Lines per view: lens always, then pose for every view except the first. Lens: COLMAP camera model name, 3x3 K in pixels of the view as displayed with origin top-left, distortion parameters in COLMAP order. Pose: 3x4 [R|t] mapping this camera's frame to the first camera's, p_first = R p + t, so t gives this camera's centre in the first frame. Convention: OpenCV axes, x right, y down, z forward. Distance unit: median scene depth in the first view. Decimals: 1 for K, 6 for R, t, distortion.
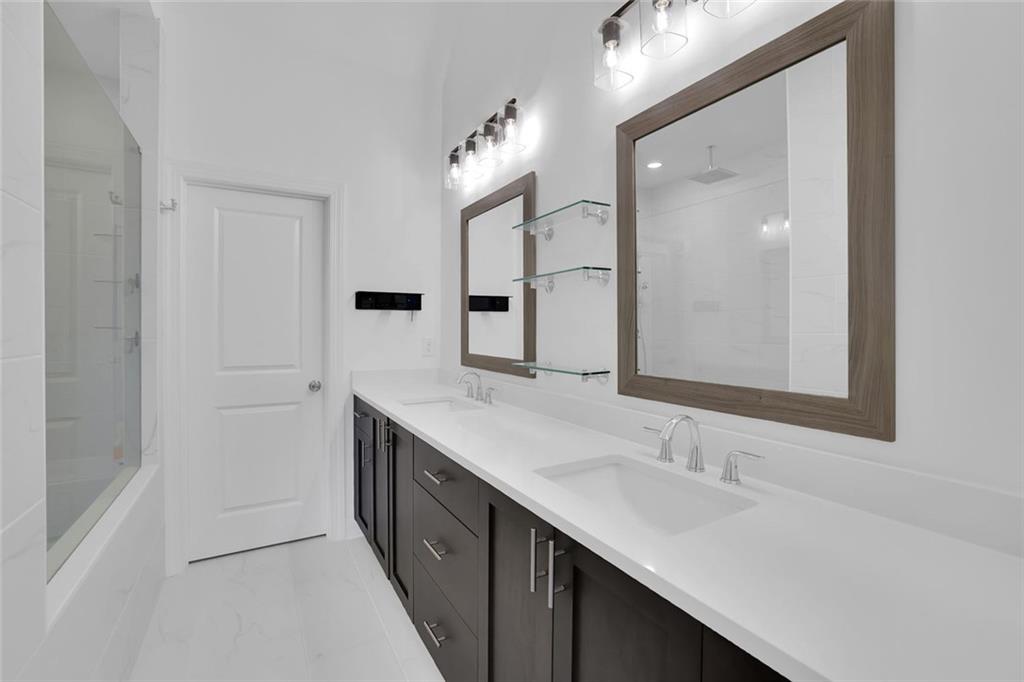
lens RADIAL K [[441.0, 0, 512.8], [0, 441.0, 334.4], [0, 0, 1]] dist [-0.045527, 0.014547]
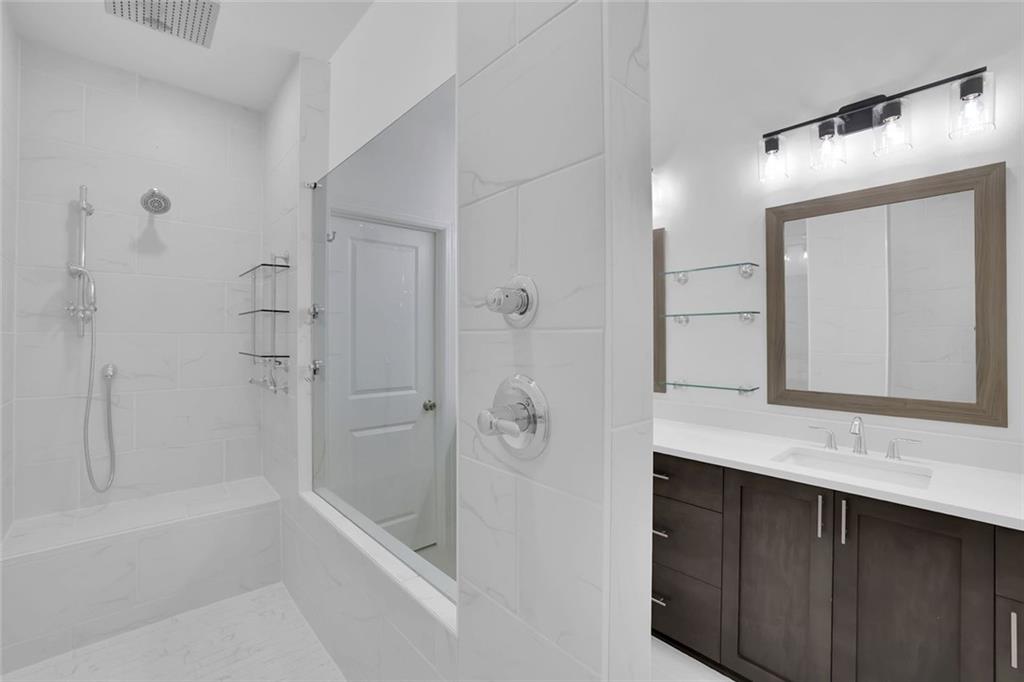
lens RADIAL K [[441.0, 0, 512.8], [0, 441.0, 334.4], [0, 0, 1]] dist [-0.045527, 0.014547]
pose [[0.979356, -0.004150, 0.202101, -0.825859], [0.007043, 0.999883, -0.013599, -0.069556], [-0.202021, 0.014742, 0.979270, -0.173294]]
